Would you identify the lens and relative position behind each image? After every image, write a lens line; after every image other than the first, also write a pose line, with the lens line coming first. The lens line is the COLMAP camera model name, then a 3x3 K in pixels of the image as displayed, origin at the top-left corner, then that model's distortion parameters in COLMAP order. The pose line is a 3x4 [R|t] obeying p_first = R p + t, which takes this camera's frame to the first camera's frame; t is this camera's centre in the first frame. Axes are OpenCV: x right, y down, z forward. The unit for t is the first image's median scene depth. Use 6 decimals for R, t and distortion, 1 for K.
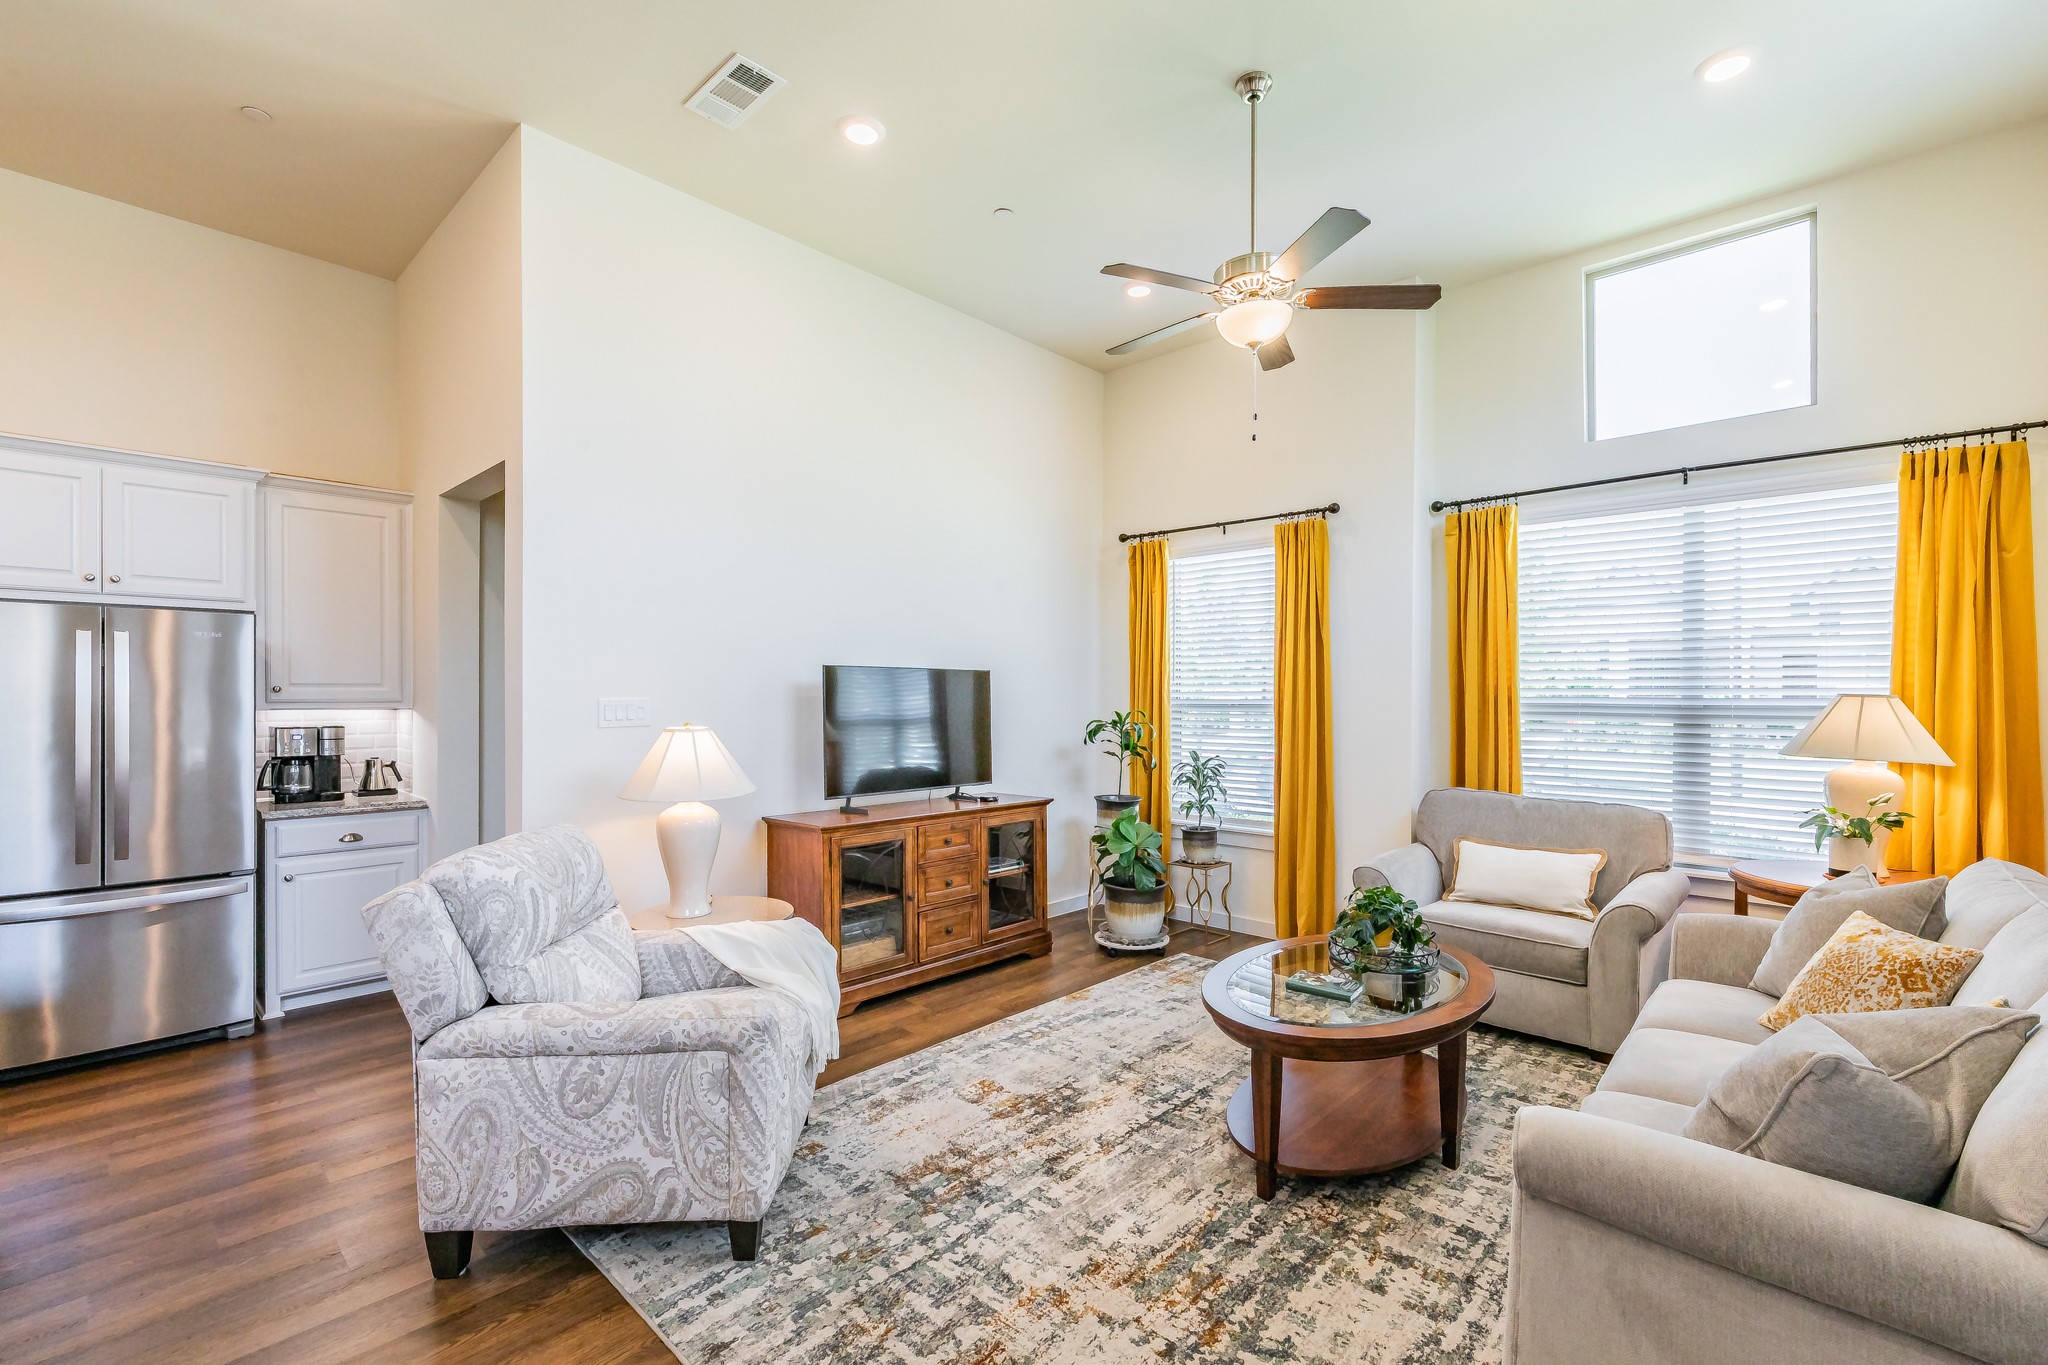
lens RADIAL K [[886.8, 0, 994.4], [0, 886.8, 695.0], [0, 0, 1]] dist [0.005613, 0.000731]
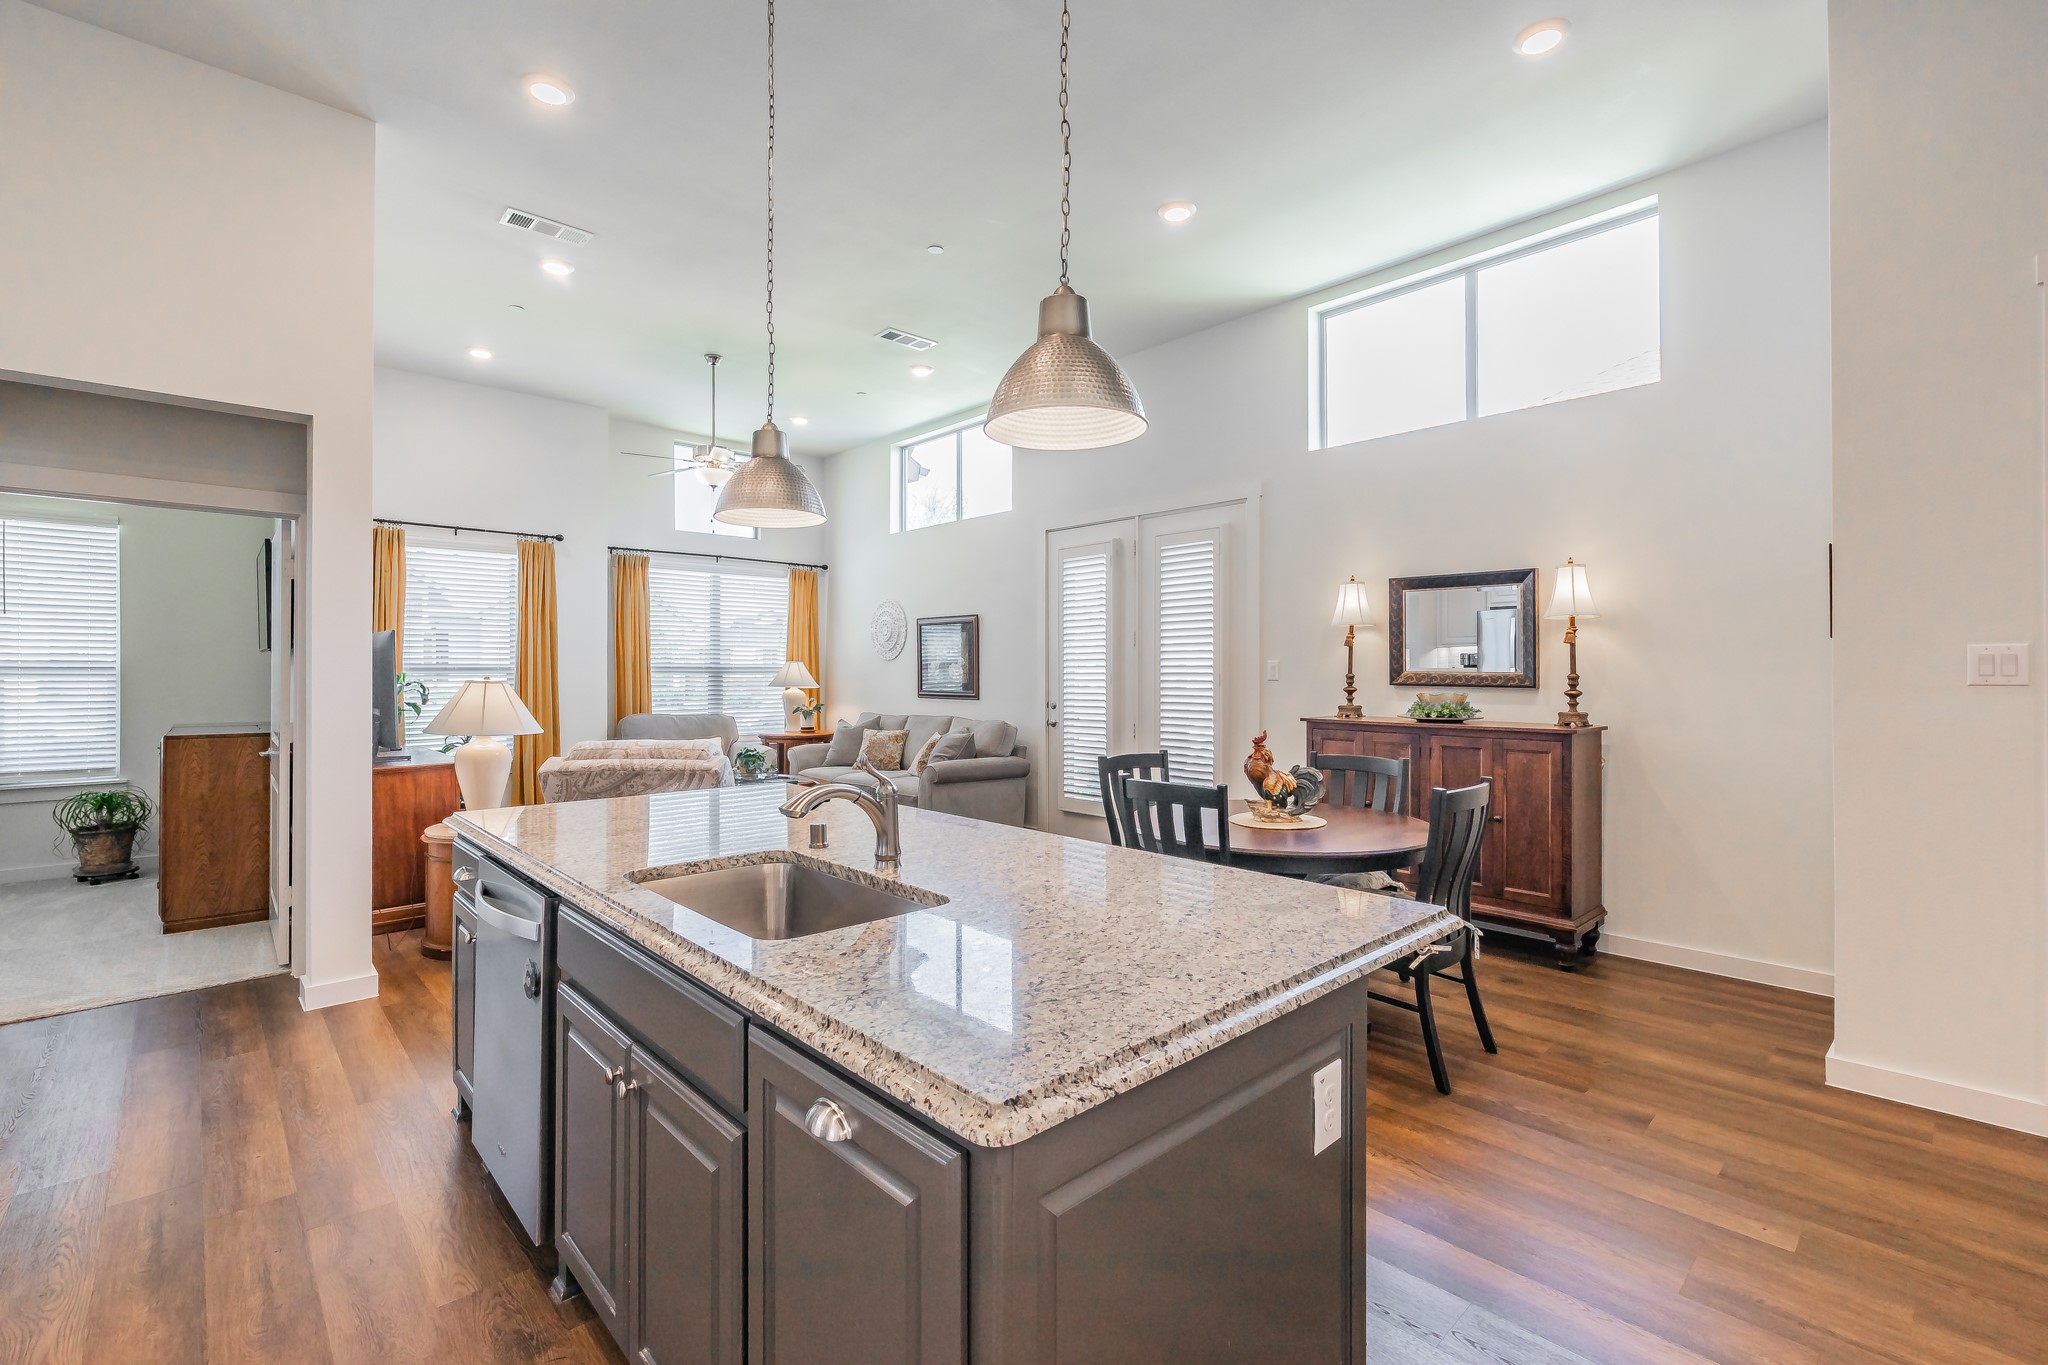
lens RADIAL K [[886.8, 0, 1053.4], [0, 886.8, 670.1], [0, 0, 1]] dist [0.005613, 0.000731]
pose [[0.039428, -0.002564, 0.999219, -1.387907], [0.002356, 0.999994, 0.002473, 0.018804], [-0.999220, 0.002256, 0.039434, 0.121861]]
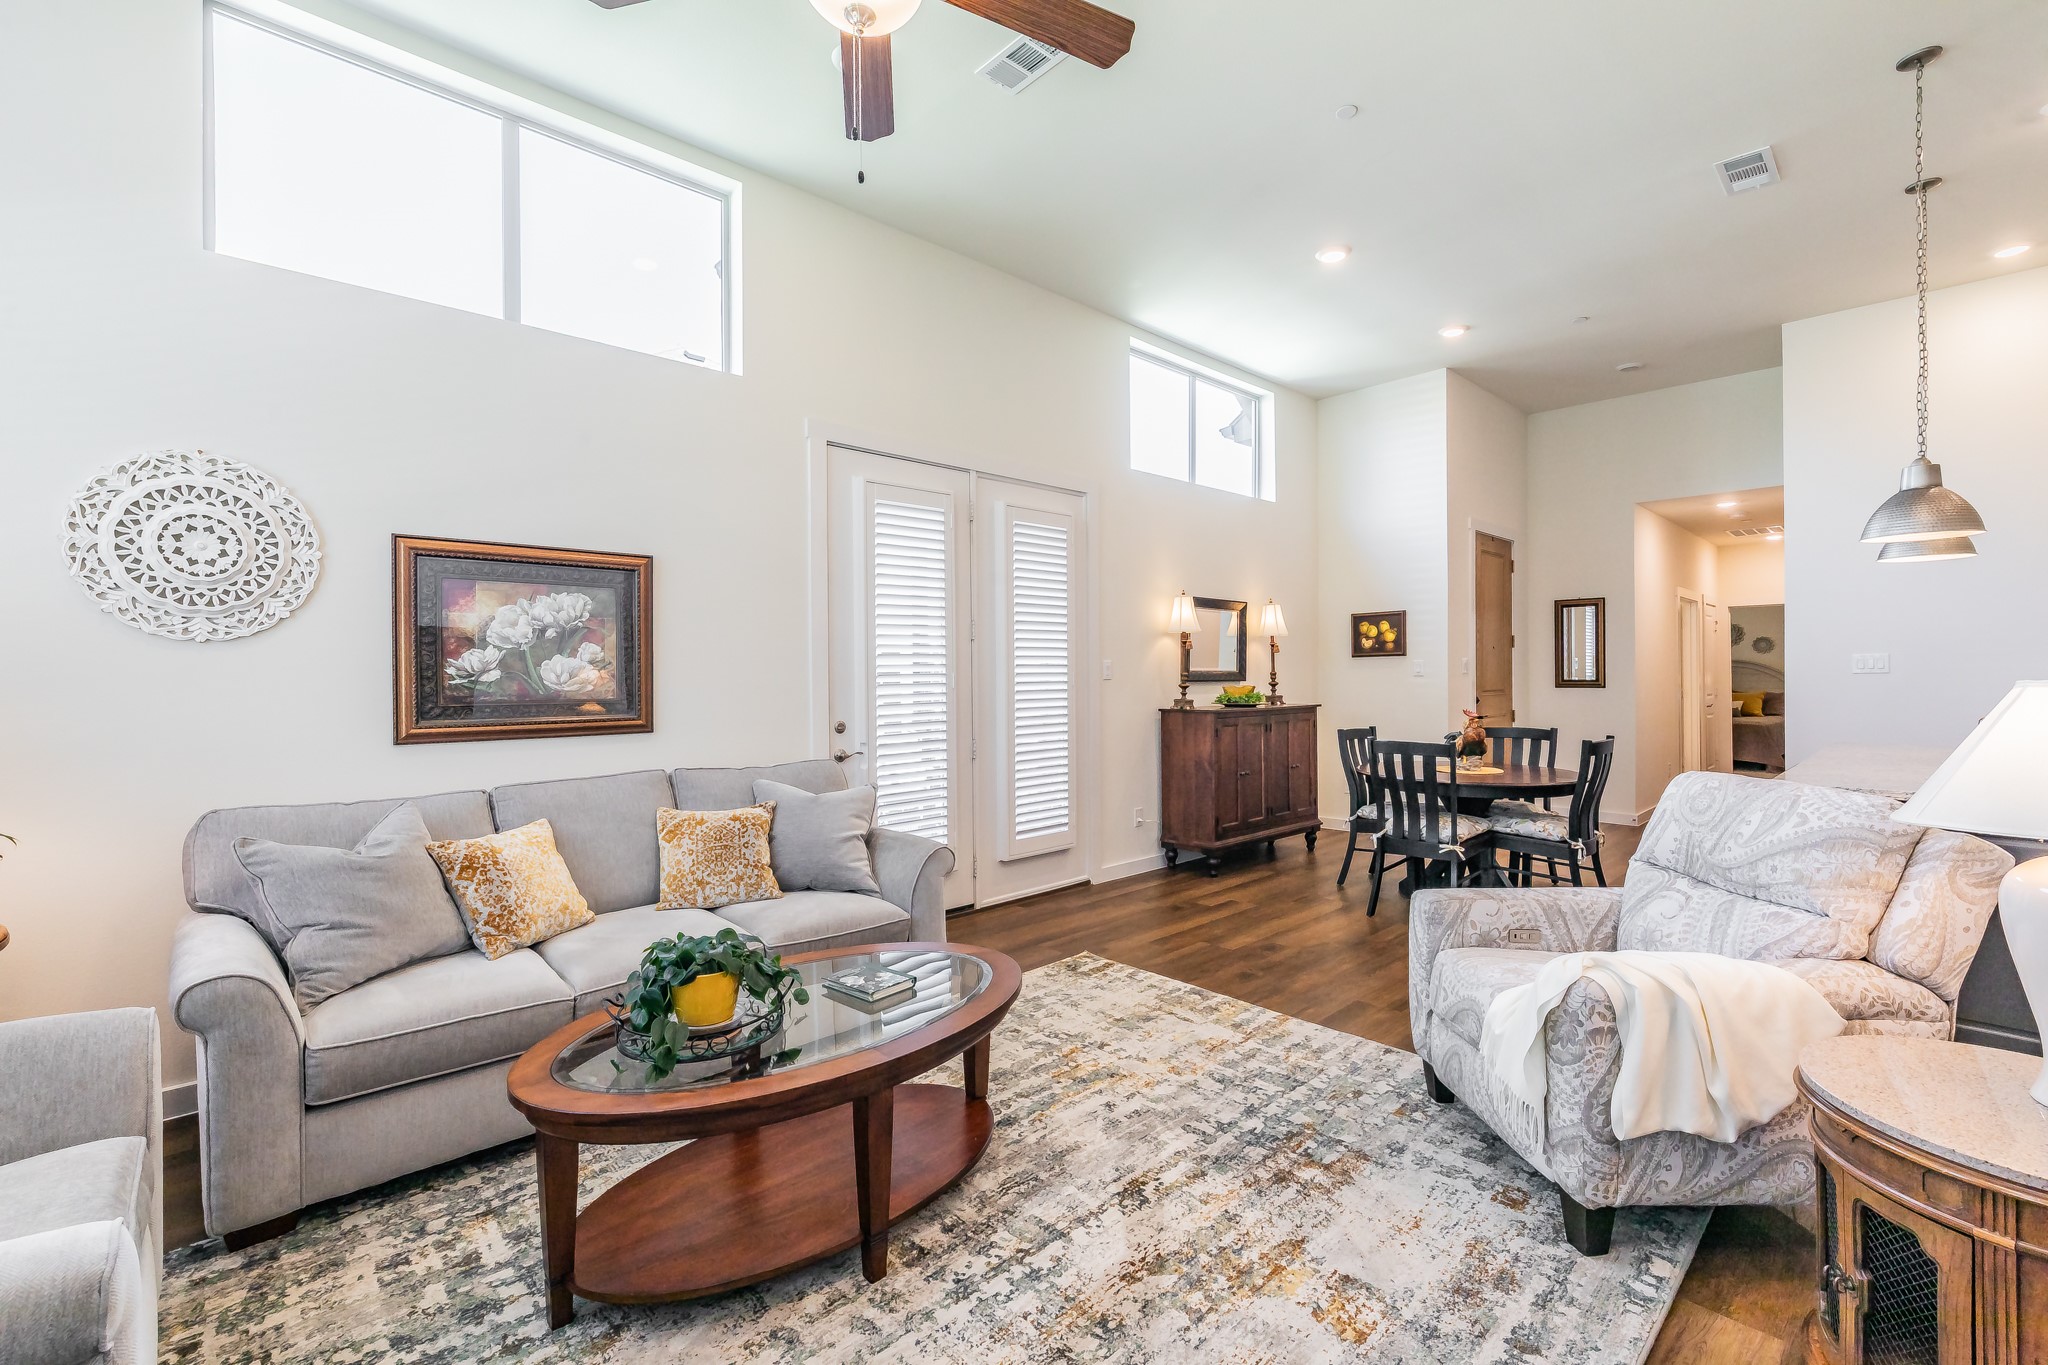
lens RADIAL K [[886.8, 0, 991.9], [0, 886.8, 672.1], [0, 0, 1]] dist [0.005613, 0.000731]
pose [[-0.997956, 0.005631, 0.063661, 0.143250], [0.005560, 0.999984, -0.001290, 0.028038], [-0.063667, -0.000933, -0.997971, 1.292291]]
